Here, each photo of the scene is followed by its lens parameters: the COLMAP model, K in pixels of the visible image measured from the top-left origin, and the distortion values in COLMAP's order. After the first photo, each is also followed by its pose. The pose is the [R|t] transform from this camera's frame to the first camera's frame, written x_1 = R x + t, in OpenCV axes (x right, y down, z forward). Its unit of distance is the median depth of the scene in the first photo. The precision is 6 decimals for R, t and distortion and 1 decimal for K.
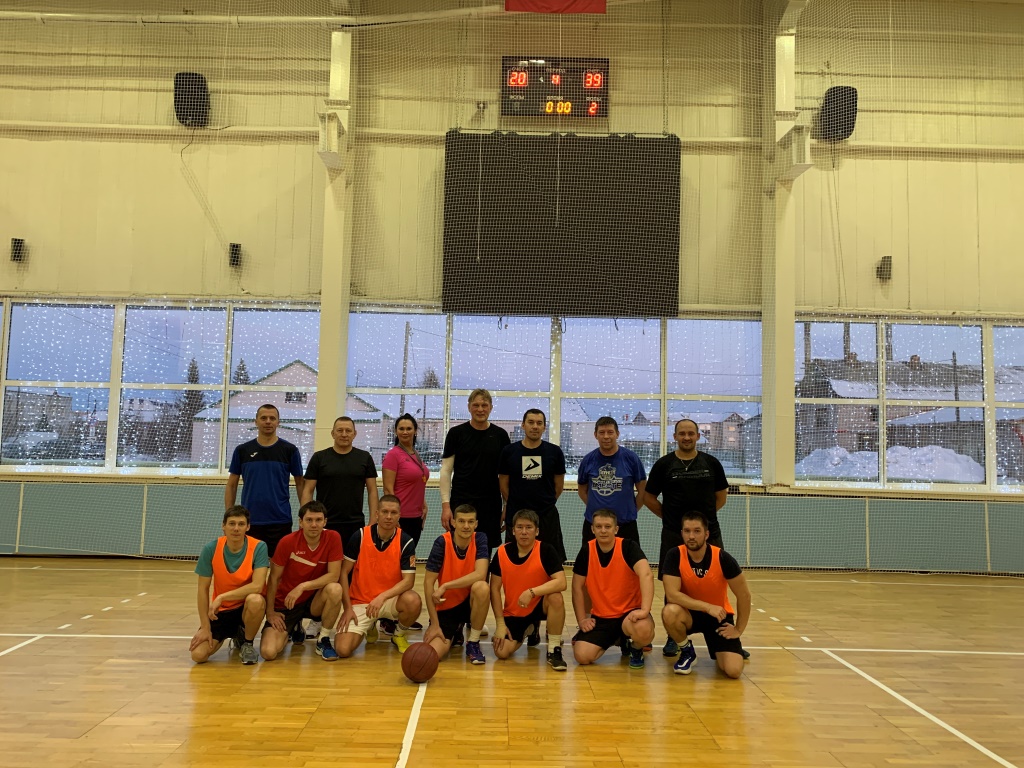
lens RADIAL K [[746.3, 0, 510.3], [0, 746.3, 389.5], [0, 0, 1]] dist [-0.000206, 0.003766]
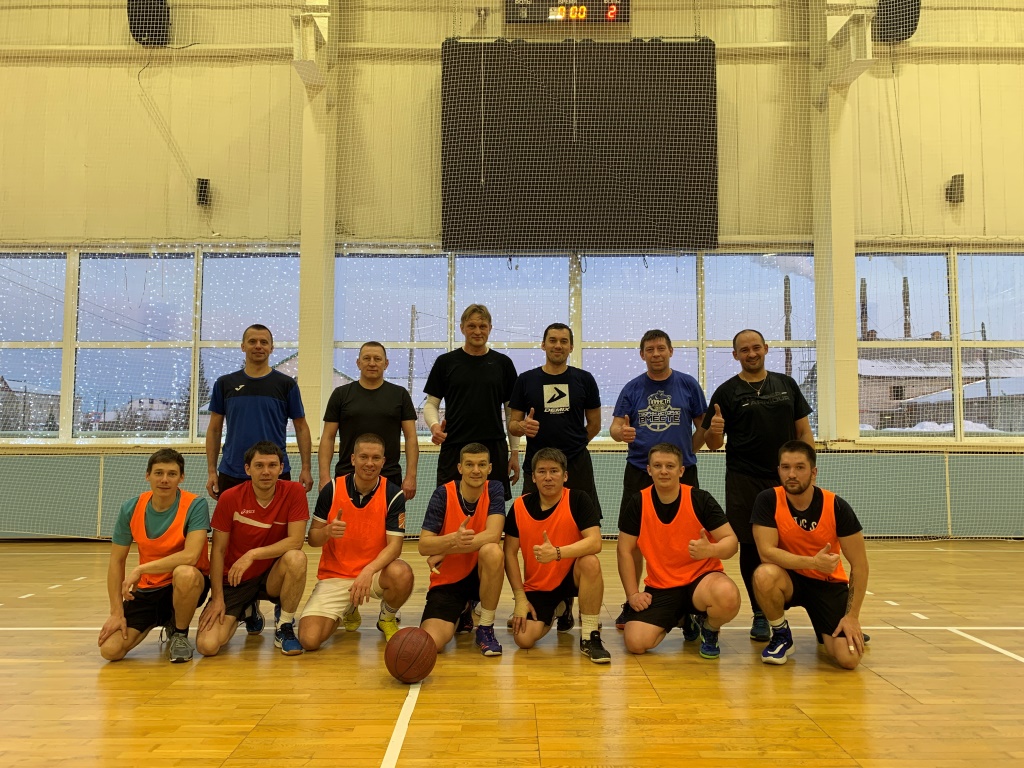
lens RADIAL K [[755.5, 0, 512.0], [0, 755.5, 384.0], [0, 0, 1]] dist [0.006636, -0.001276]
pose [[0.999677, -0.022709, -0.011452, -0.008423], [0.022784, 0.999720, 0.006438, 0.089653], [0.011302, -0.006697, 0.999914, 0.240515]]
